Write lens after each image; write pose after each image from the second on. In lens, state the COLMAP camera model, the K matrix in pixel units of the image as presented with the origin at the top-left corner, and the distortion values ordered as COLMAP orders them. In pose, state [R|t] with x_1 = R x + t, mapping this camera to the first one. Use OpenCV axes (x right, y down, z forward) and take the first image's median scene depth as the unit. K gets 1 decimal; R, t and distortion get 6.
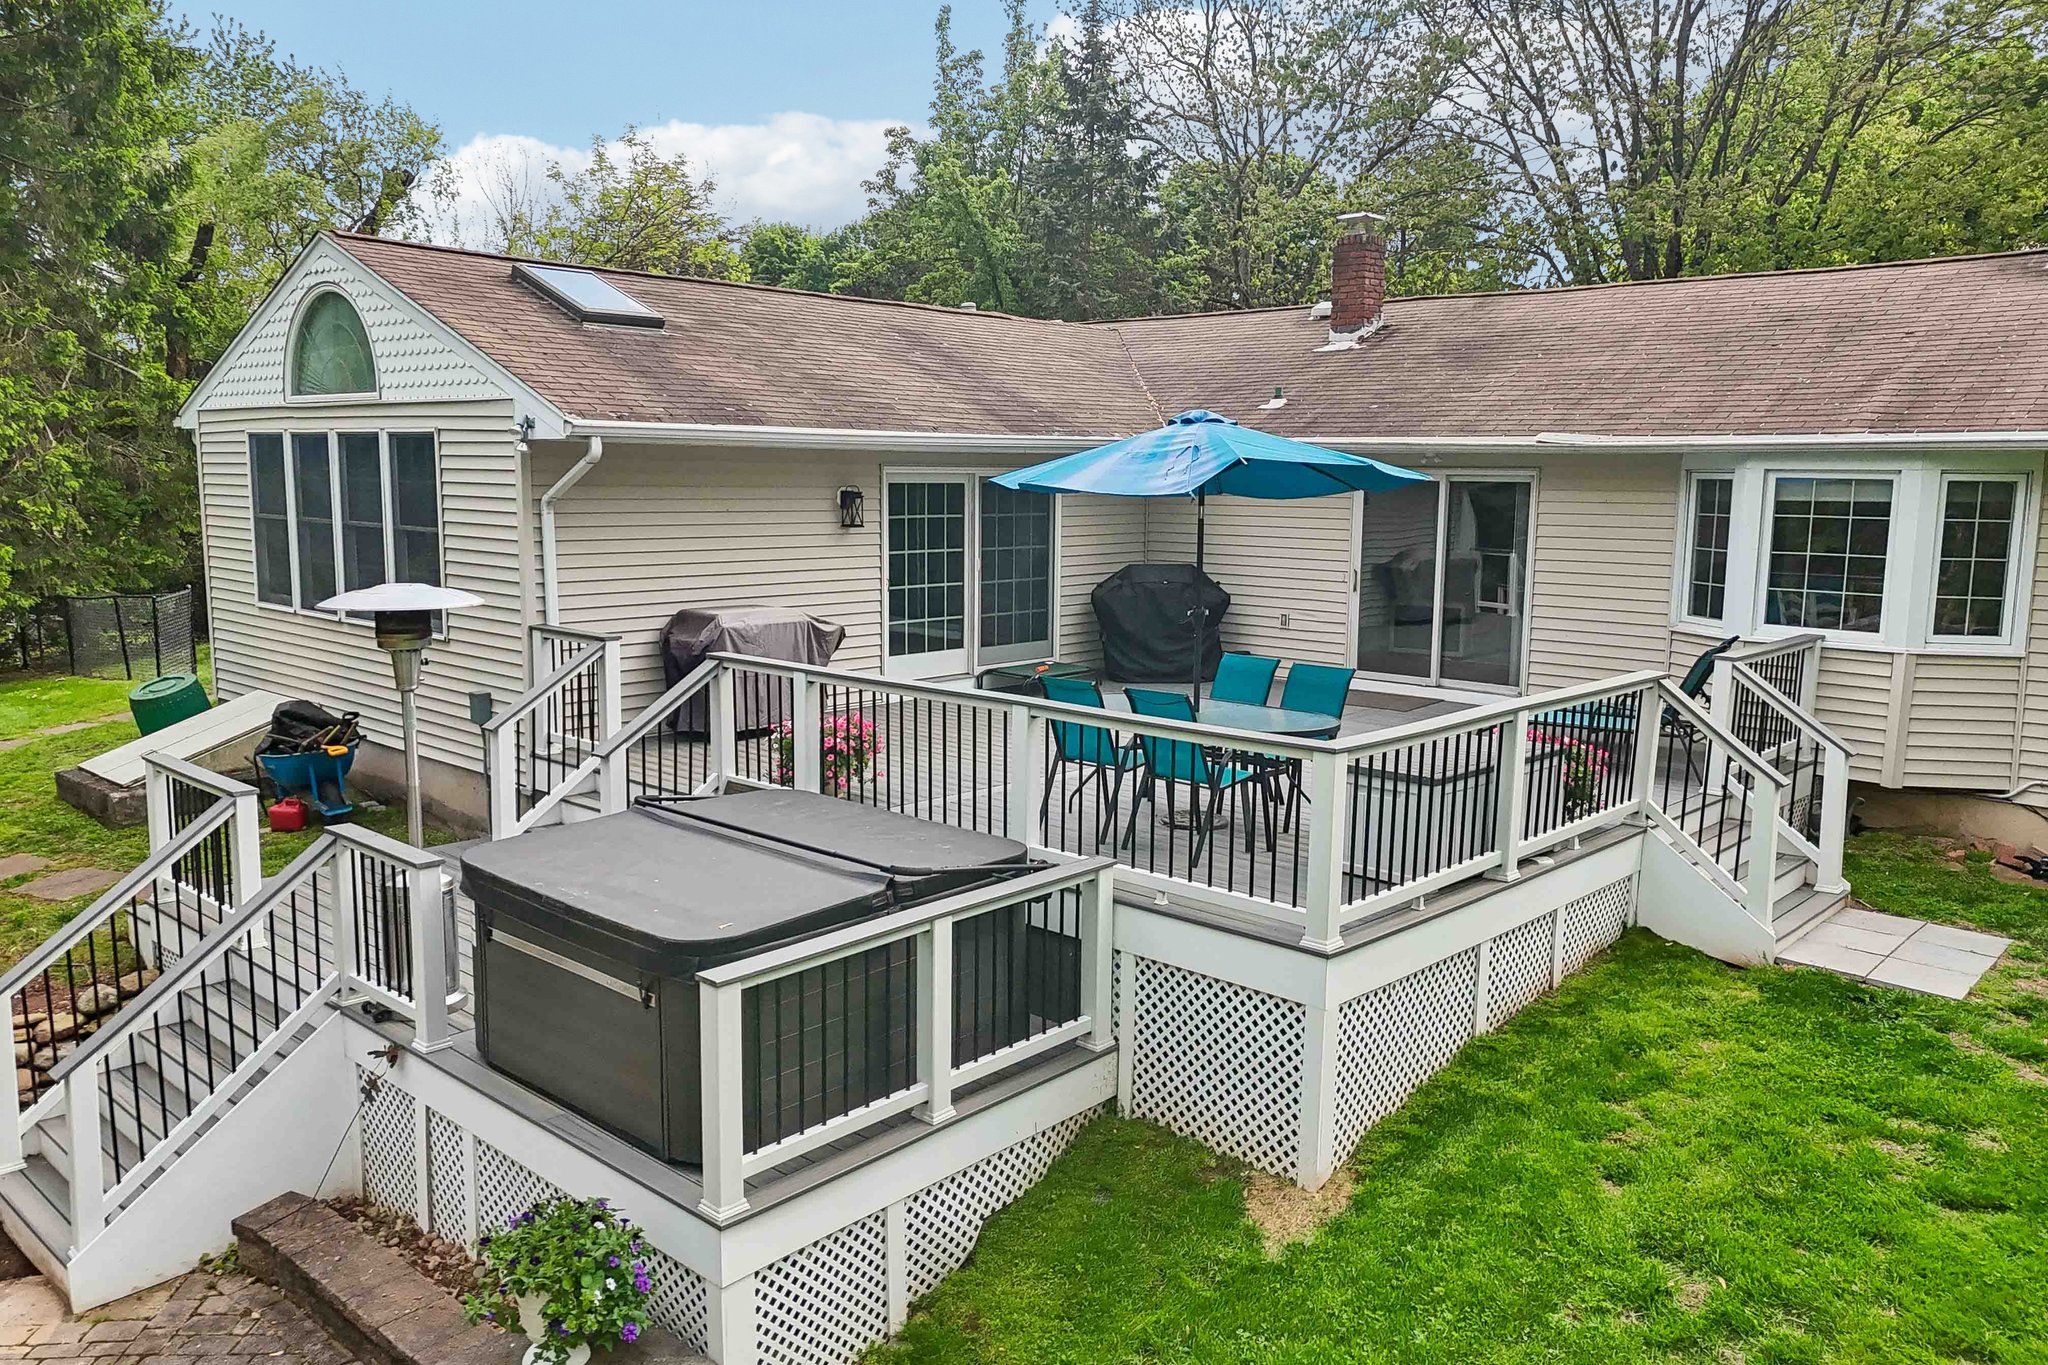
lens RADIAL K [[1499.4, 0, 1021.9], [0, 1499.4, 685.5], [0, 0, 1]] dist [0.078327, -0.069805]
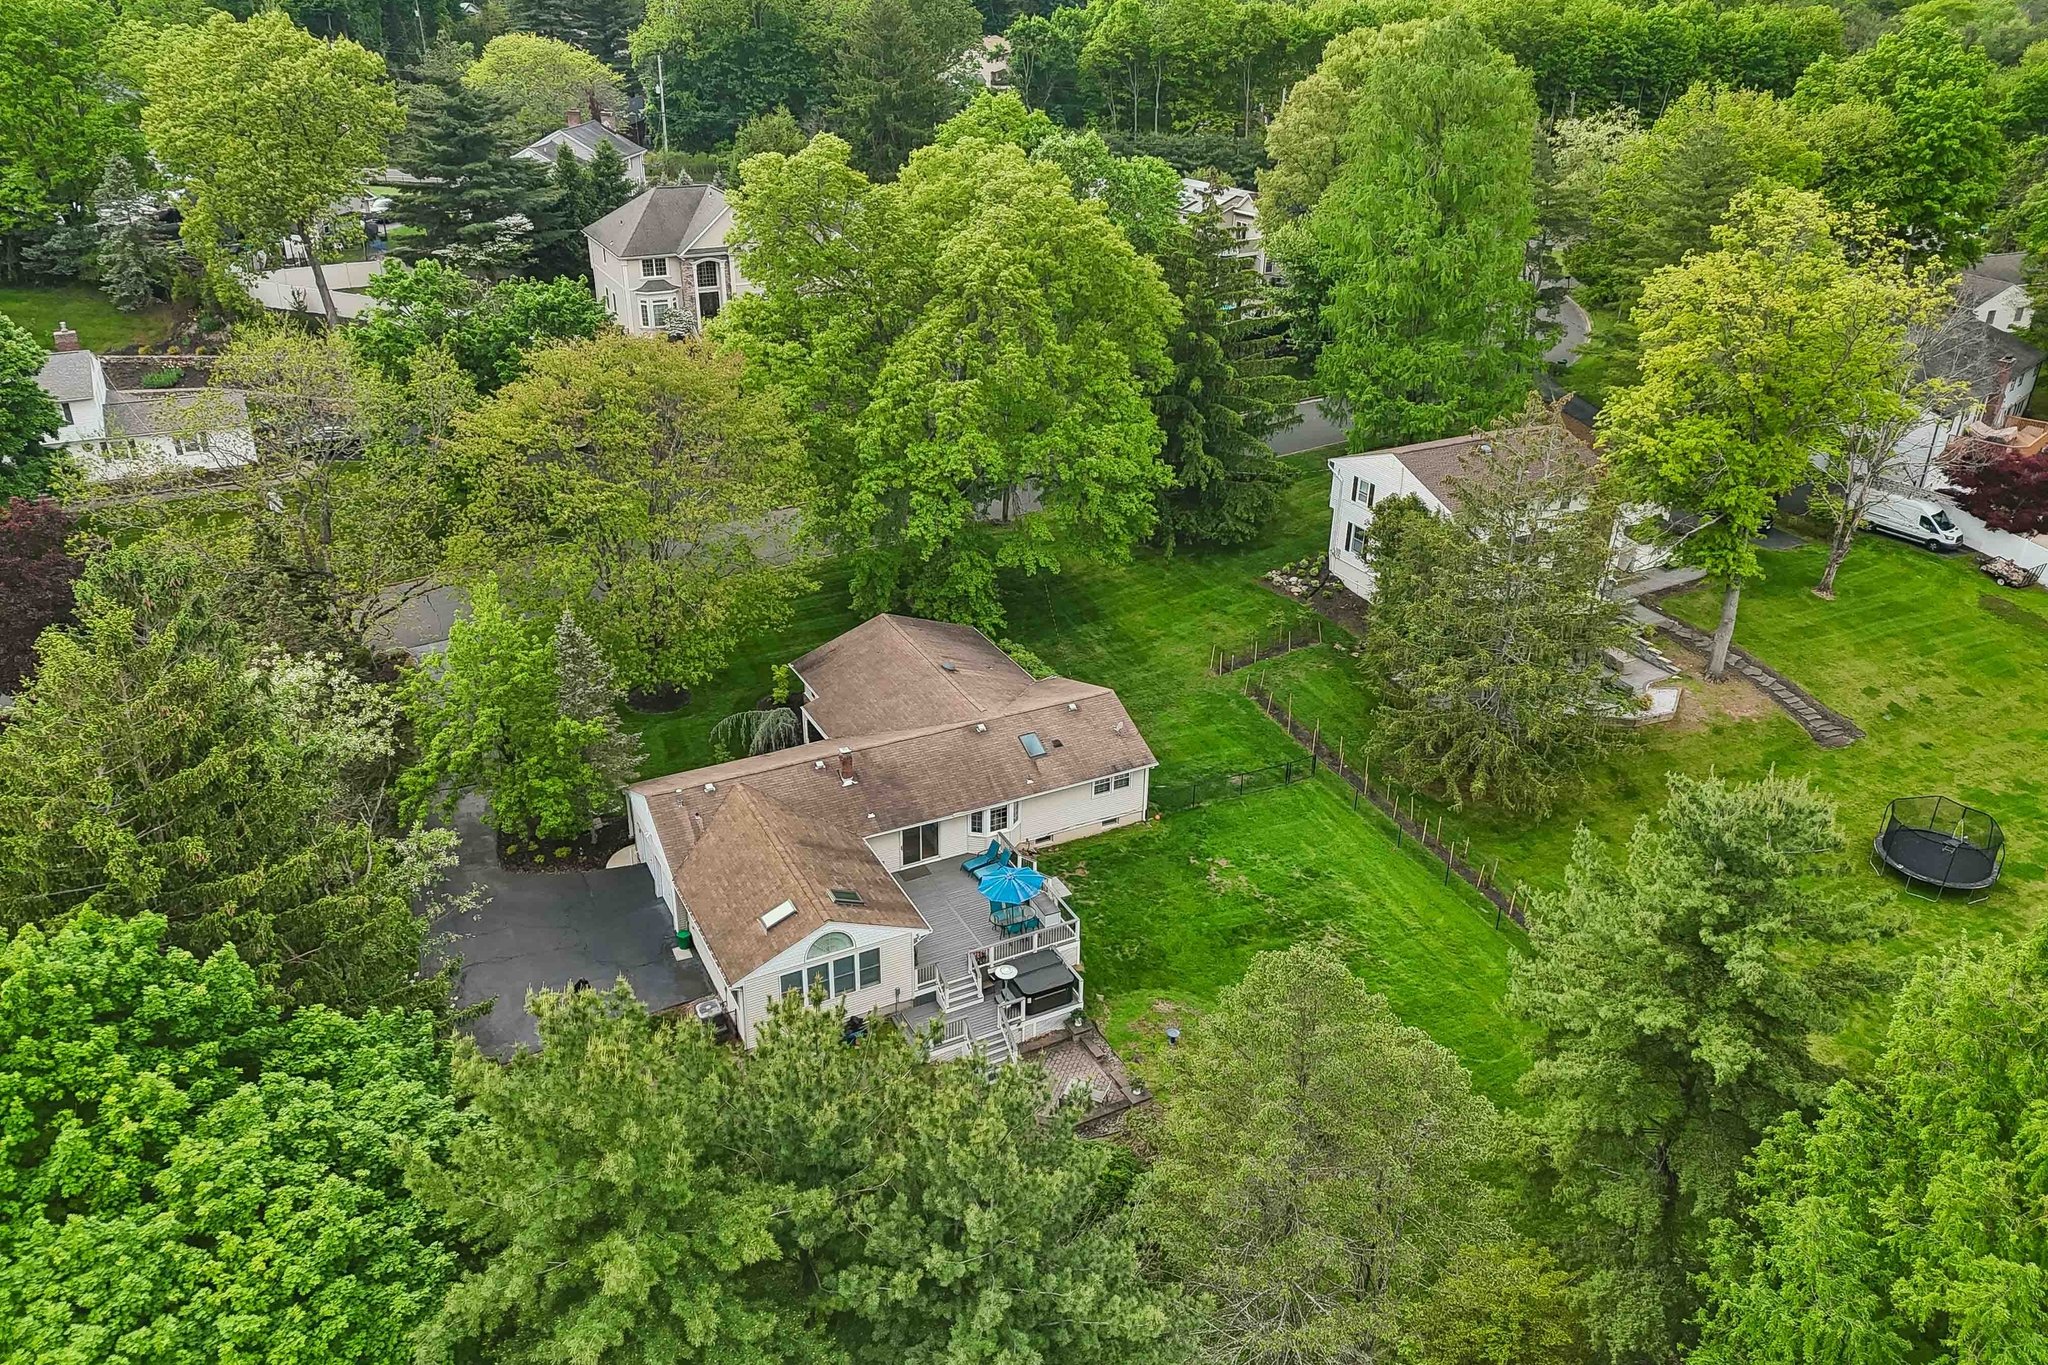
lens RADIAL K [[1499.4, 0, 1018.6], [0, 1499.4, 674.7], [0, 0, 1]] dist [0.078327, -0.069805]
pose [[0.345085, -0.422971, 0.837862, -4.558023], [0.124383, 0.905434, 0.405854, -3.327656], [-0.930293, -0.035838, 0.365062, -1.240023]]
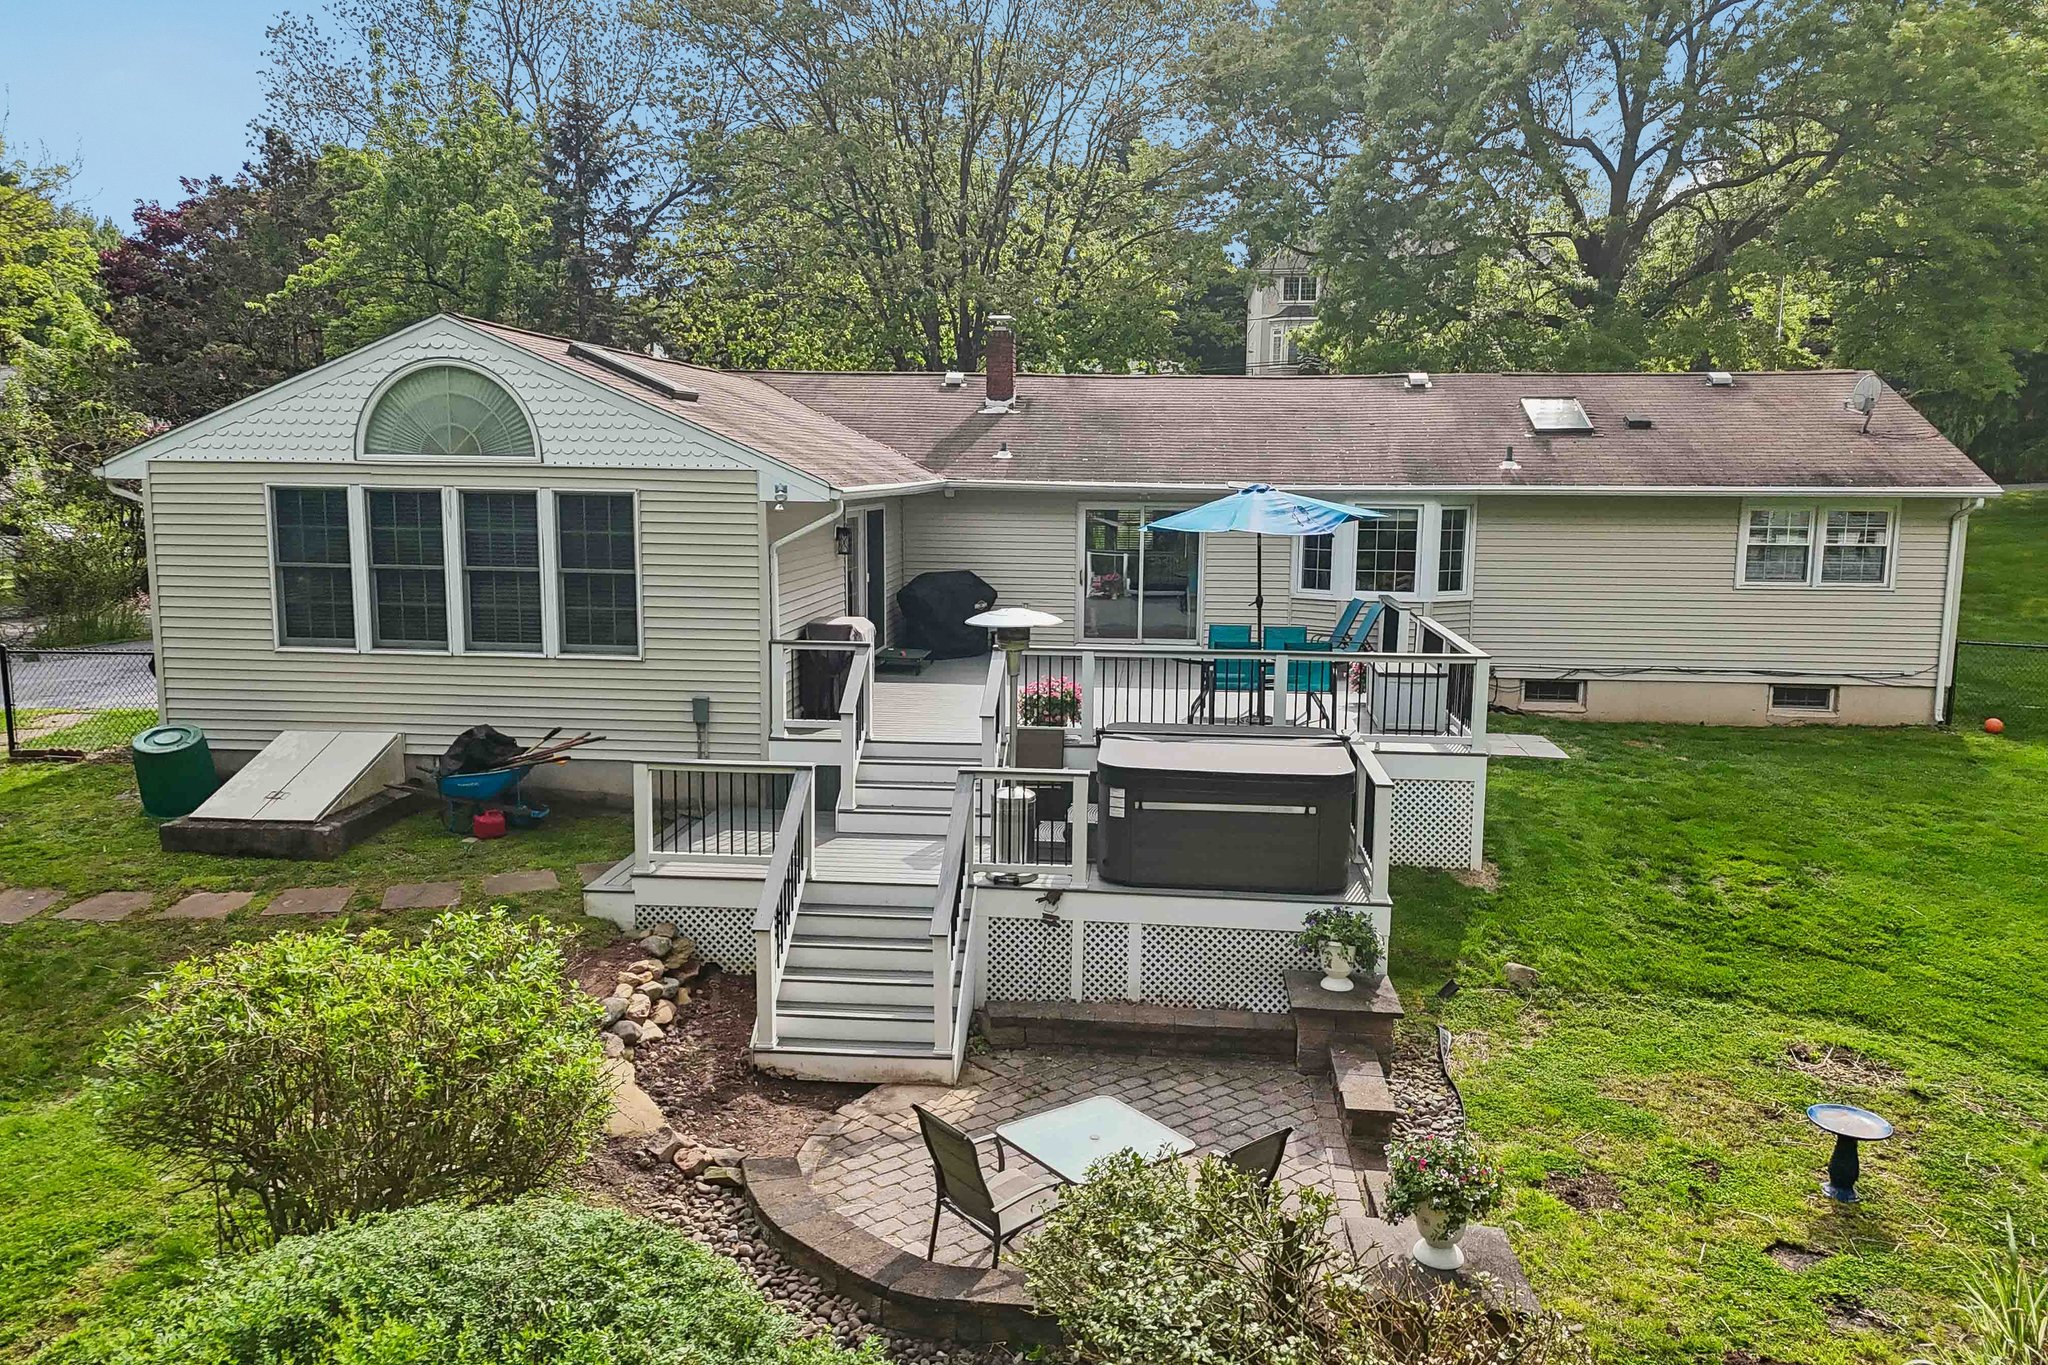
lens RADIAL K [[1499.4, 0, 1025.0], [0, 1499.4, 694.8], [0, 0, 1]] dist [0.078327, -0.069805]
pose [[0.795921, -0.094787, 0.597935, -1.100406], [0.085636, 0.995363, 0.043798, -0.037096], [-0.599314, 0.016345, 0.800347, -0.214375]]
